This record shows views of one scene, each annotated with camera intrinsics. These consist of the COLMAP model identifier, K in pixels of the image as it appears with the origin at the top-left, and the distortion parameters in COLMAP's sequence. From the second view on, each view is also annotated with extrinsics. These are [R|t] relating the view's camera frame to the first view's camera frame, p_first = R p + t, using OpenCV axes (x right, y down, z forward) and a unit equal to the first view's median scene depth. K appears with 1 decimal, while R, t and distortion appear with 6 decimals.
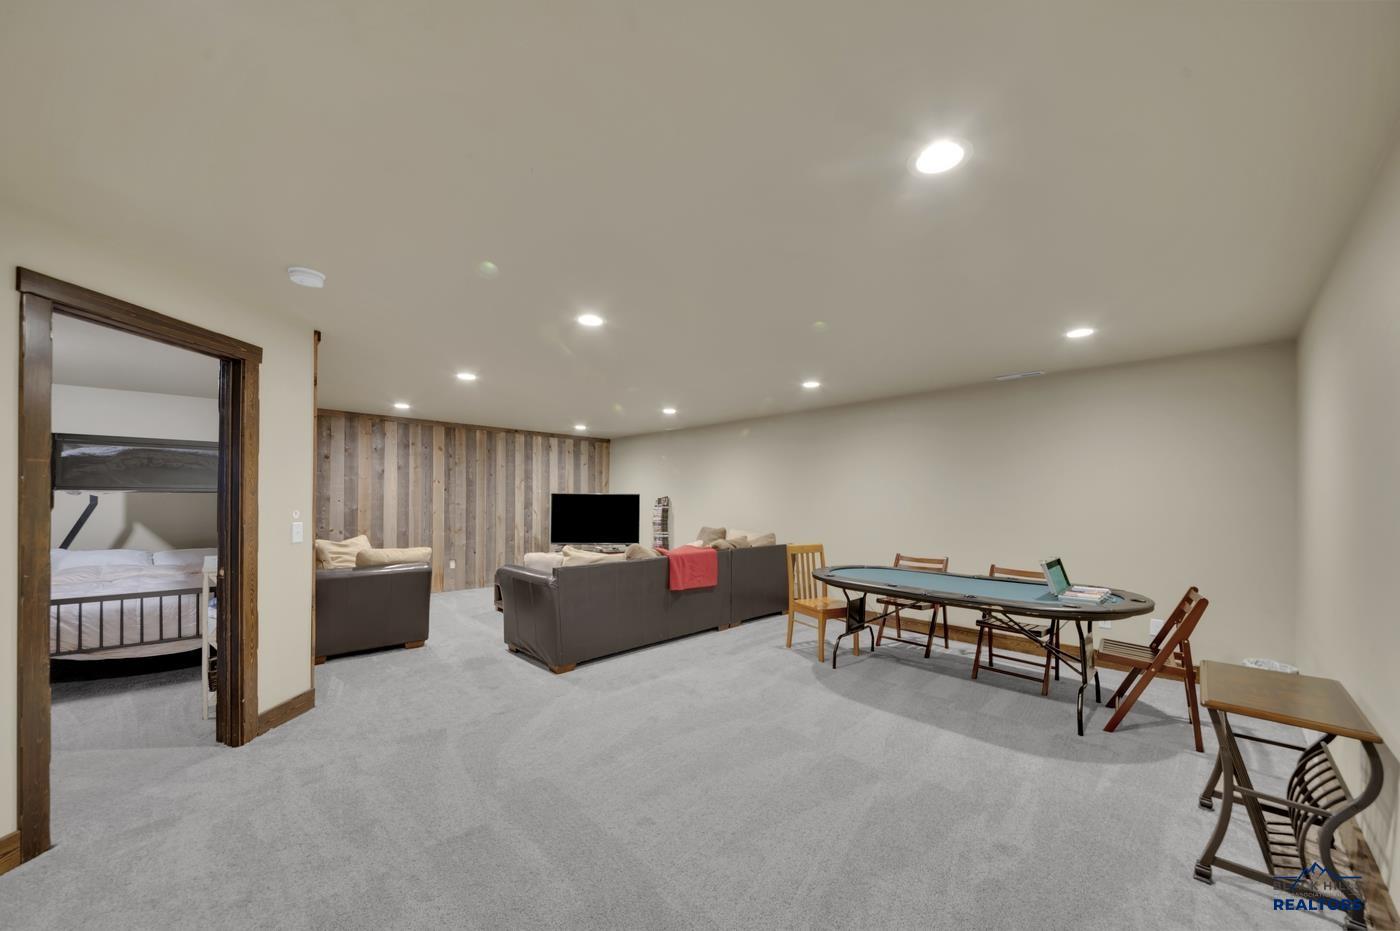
lens RADIAL K [[510.2, 0, 710.5], [0, 510.2, 495.6], [0, 0, 1]] dist [0.000372, -0.008606]
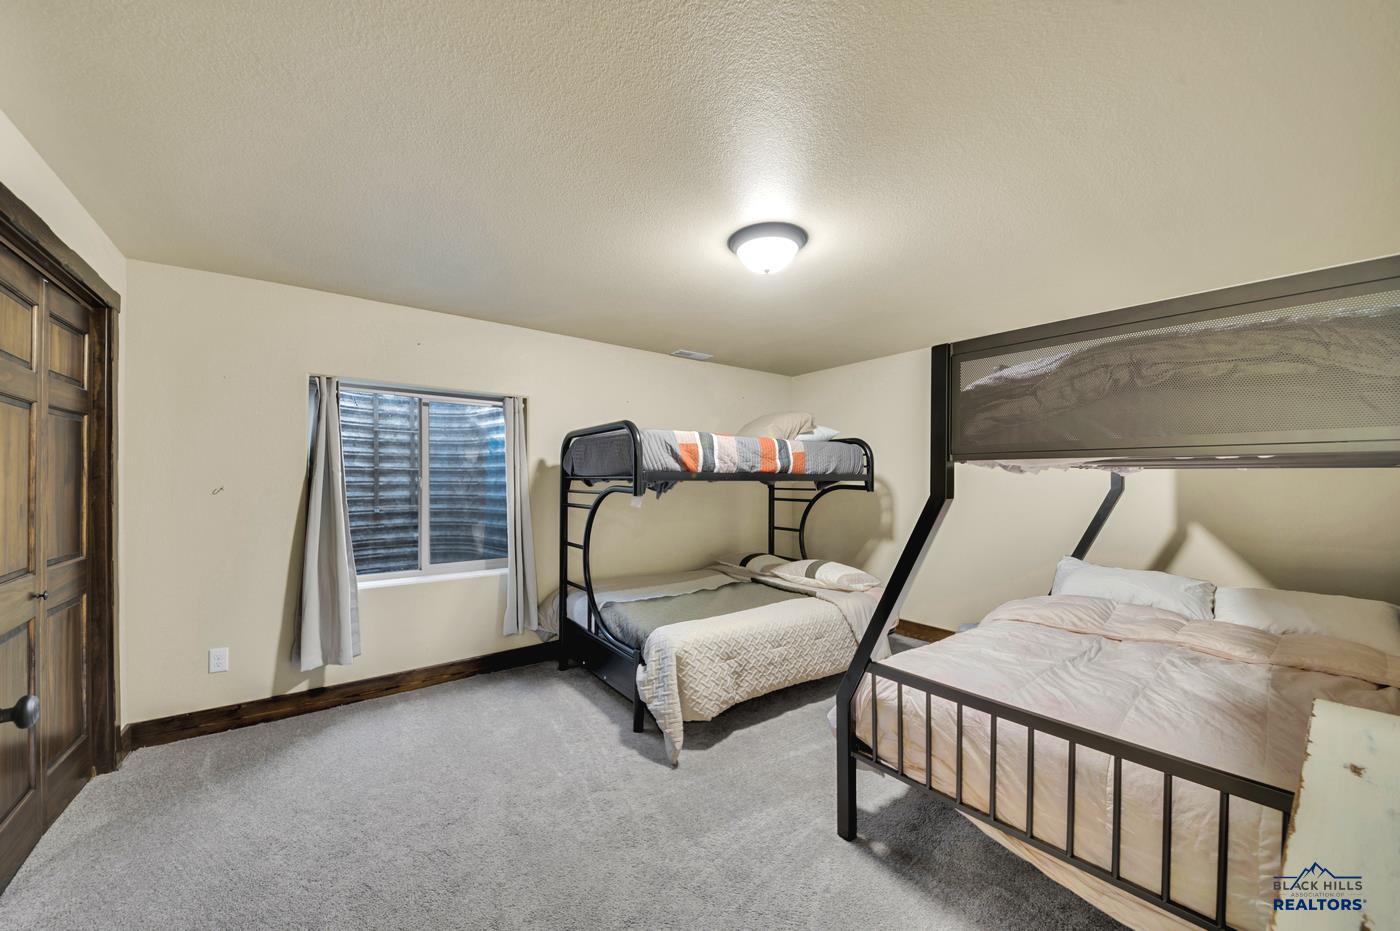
lens RADIAL K [[519.2, 0, 703.3], [0, 519.2, 481.9], [0, 0, 1]] dist [-0.000471, -0.000103]
pose [[-0.117567, 0.001050, -0.993064, -0.488576], [0.006128, 0.999981, 0.000332, 0.004446], [0.993046, -0.006046, -0.117571, 0.505522]]
